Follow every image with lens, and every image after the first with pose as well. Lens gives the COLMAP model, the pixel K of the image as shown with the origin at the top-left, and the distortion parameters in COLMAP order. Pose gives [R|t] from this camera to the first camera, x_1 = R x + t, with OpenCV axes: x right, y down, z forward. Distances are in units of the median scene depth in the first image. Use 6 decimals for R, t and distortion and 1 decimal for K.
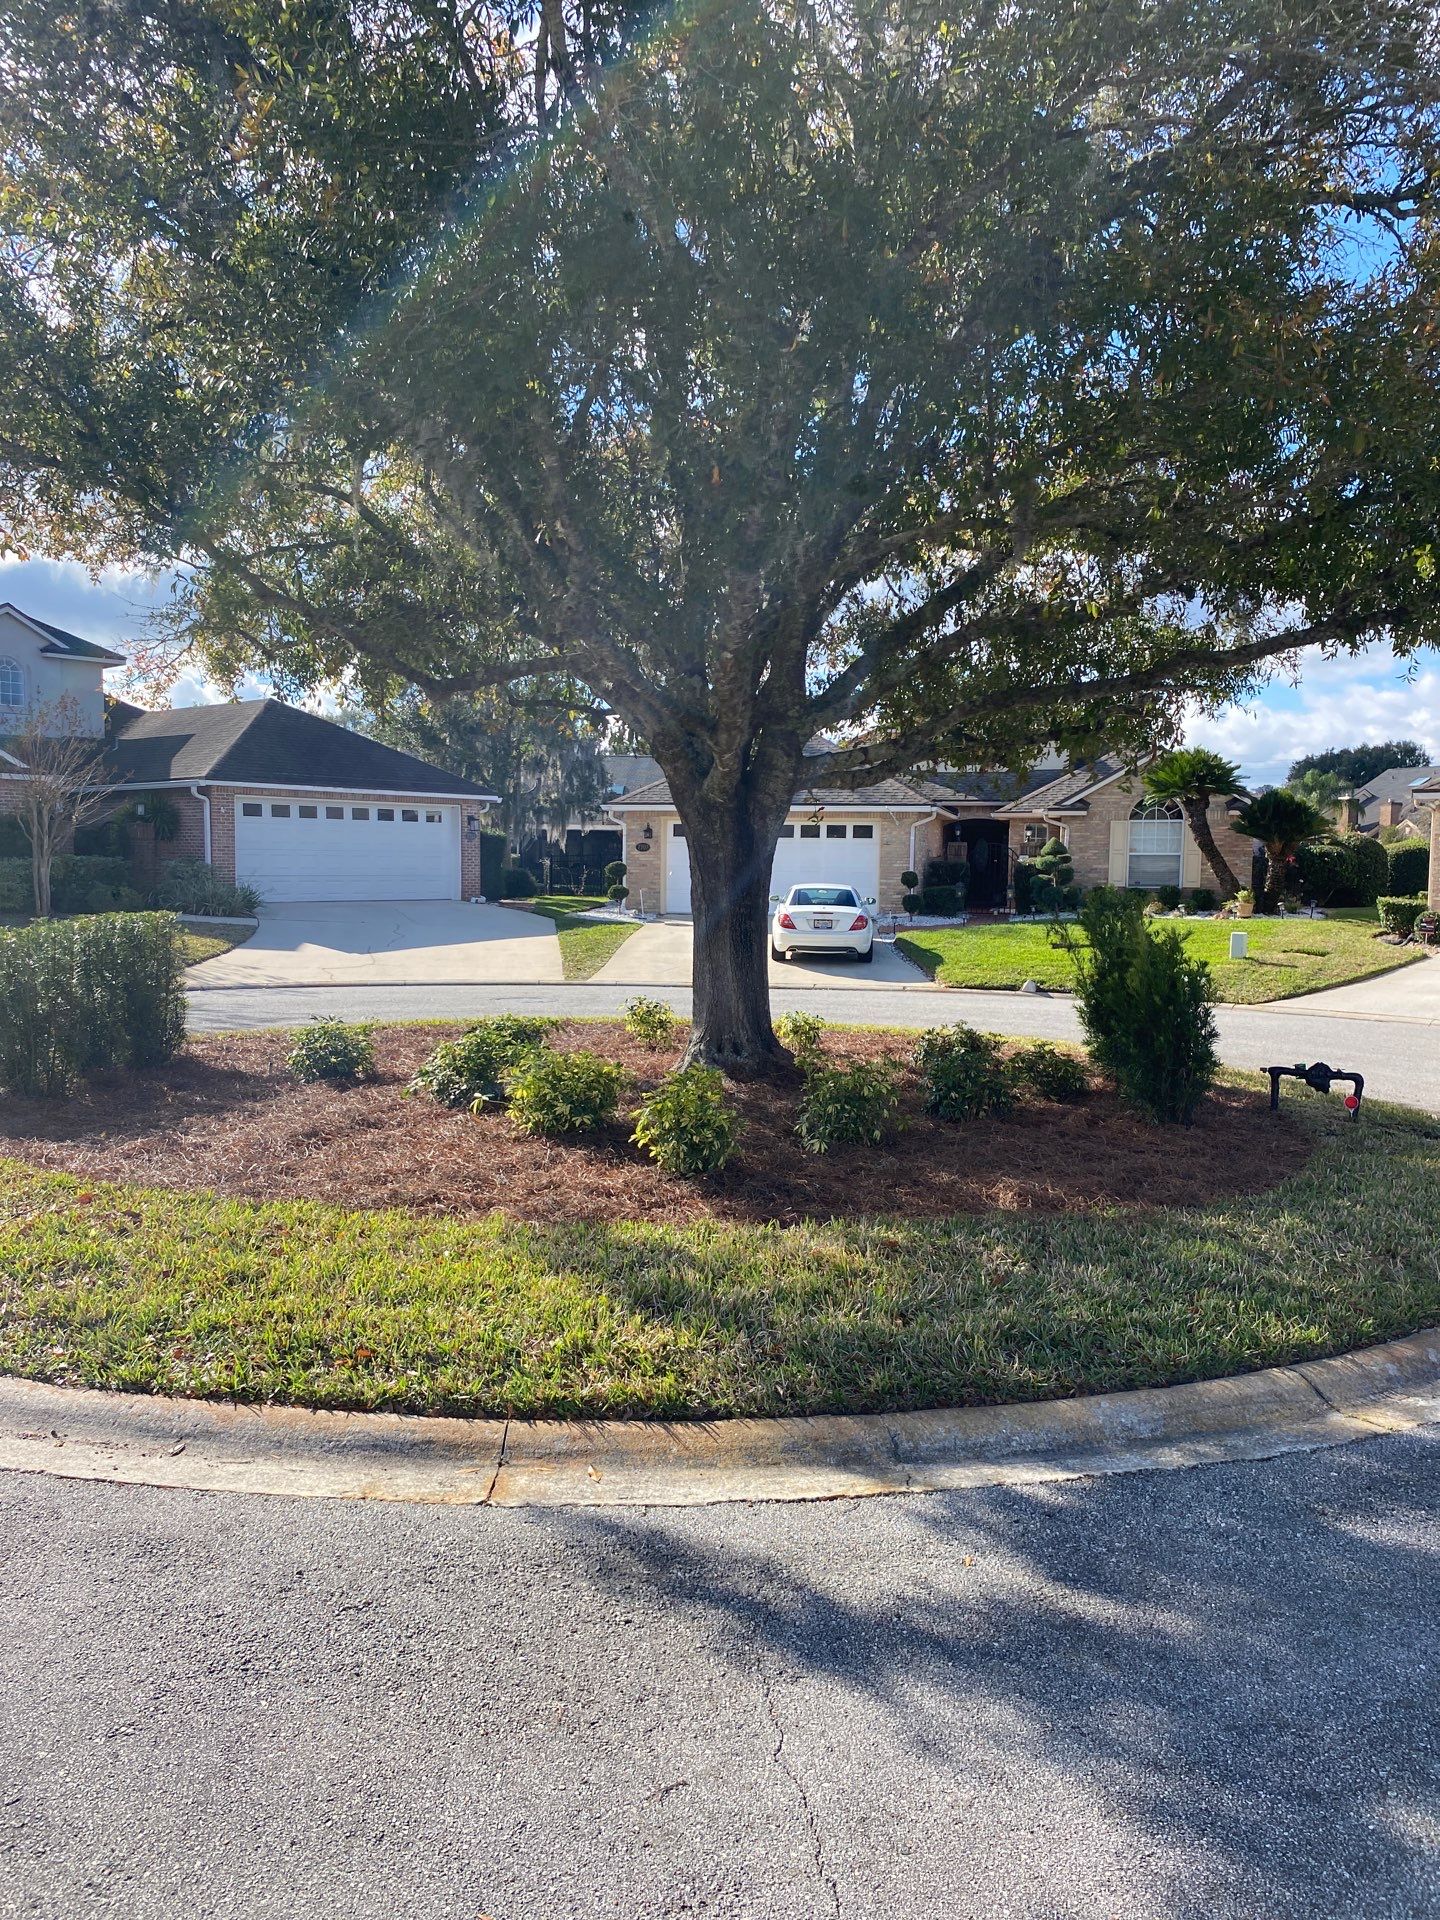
lens RADIAL K [[1427.4, 0, 740.6], [0, 1427.4, 963.9], [0, 0, 1]] dist [0.149787, -0.388861]
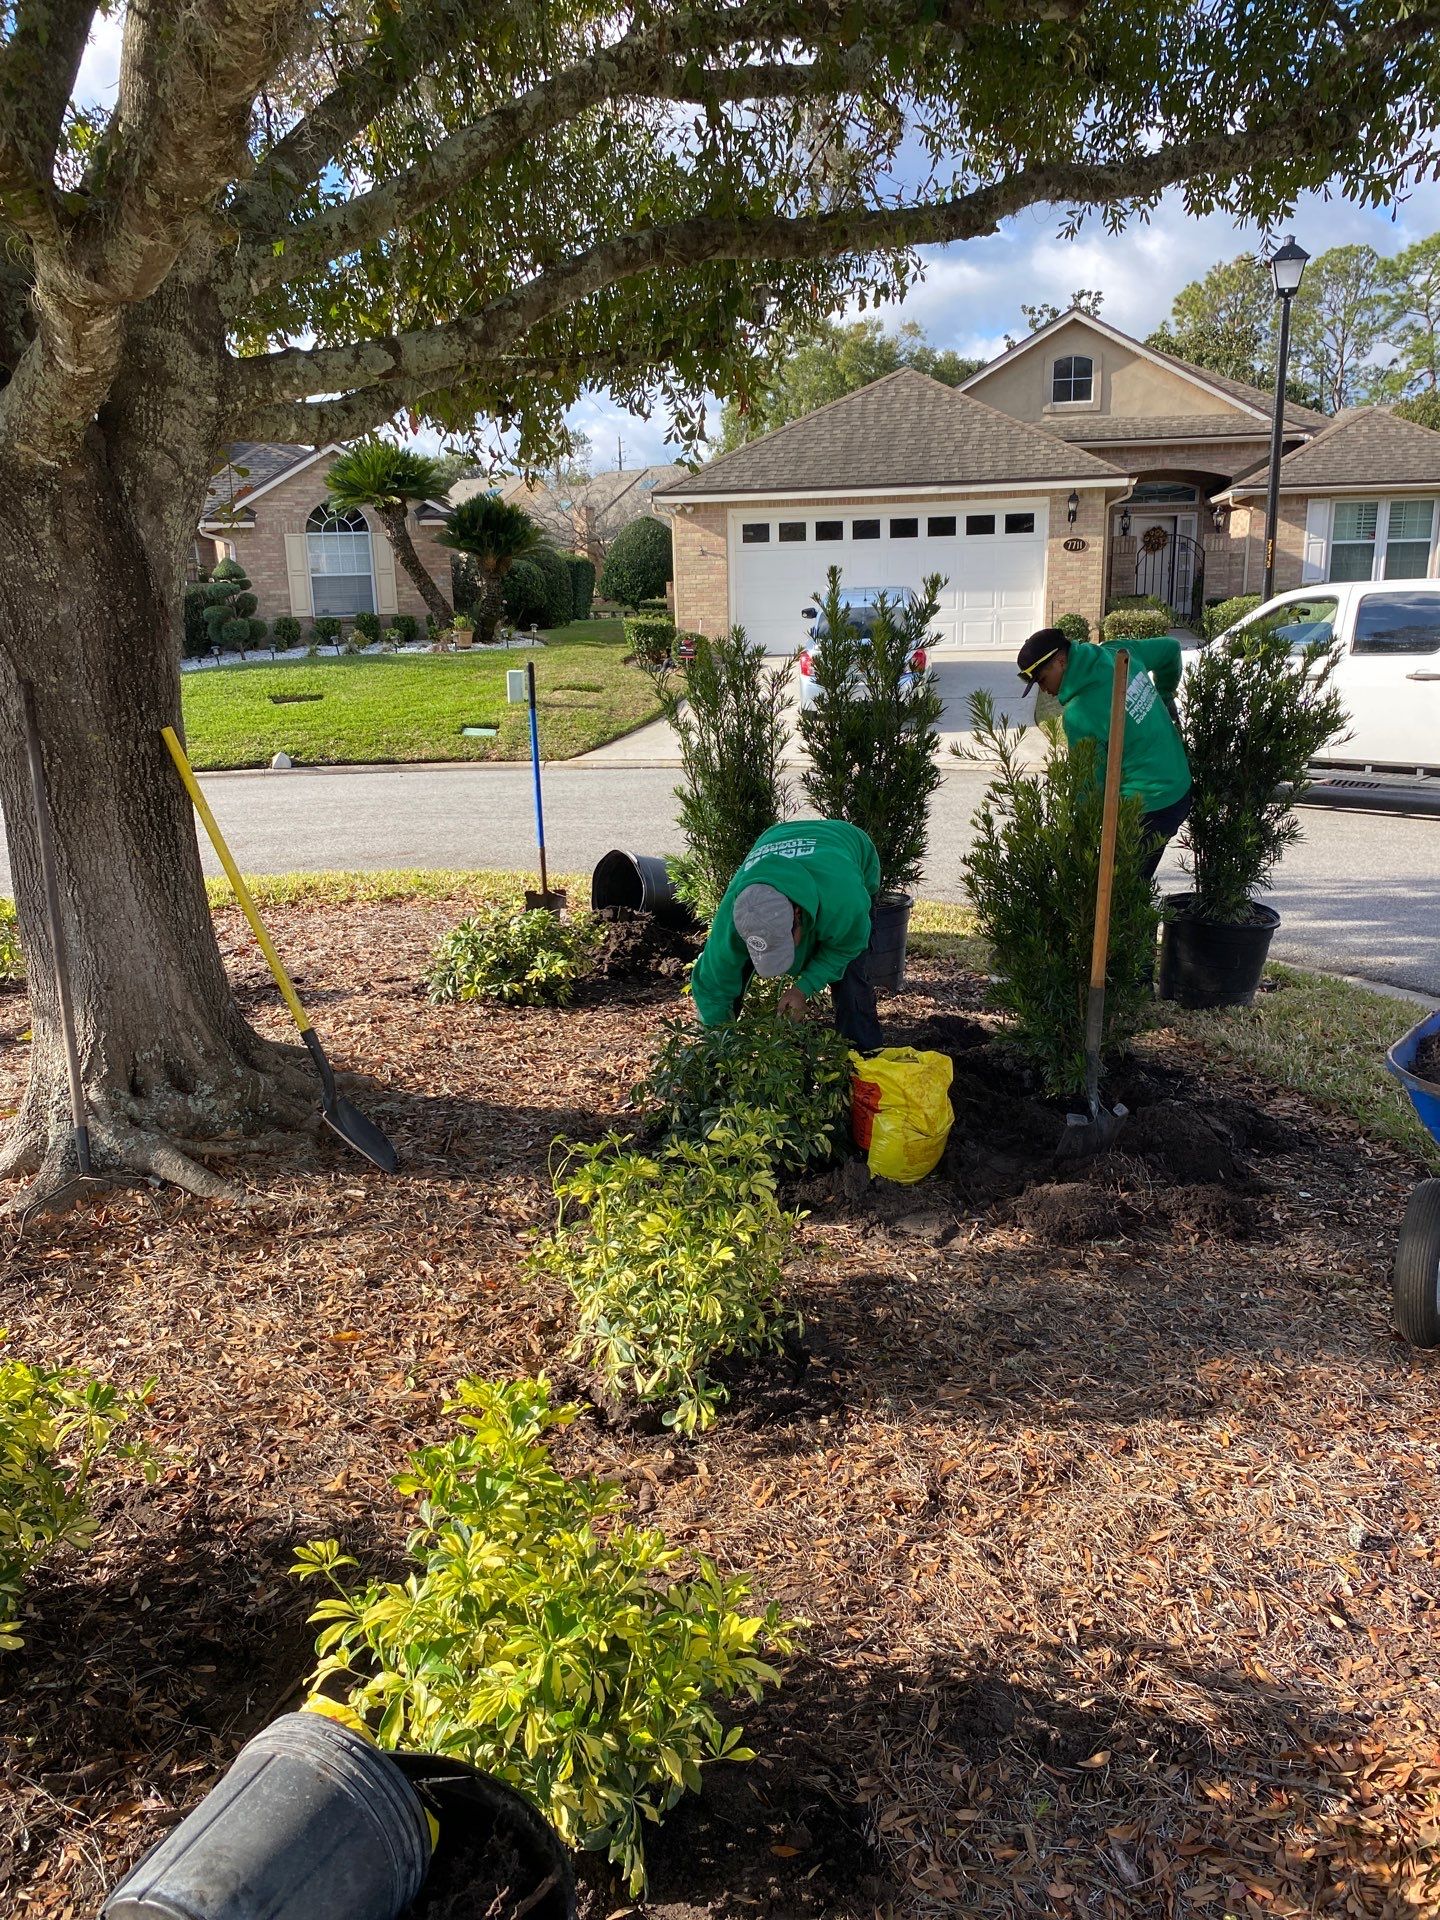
lens RADIAL K [[1438.1, 0, 678.1], [0, 1438.1, 960.6], [0, 0, 1]] dist [-0.002175, -0.002010]
pose [[0.829991, -0.171617, 0.530718, -0.093705], [0.069889, 0.975989, 0.206303, -0.048802], [-0.553380, -0.134139, 0.822057, 0.536851]]
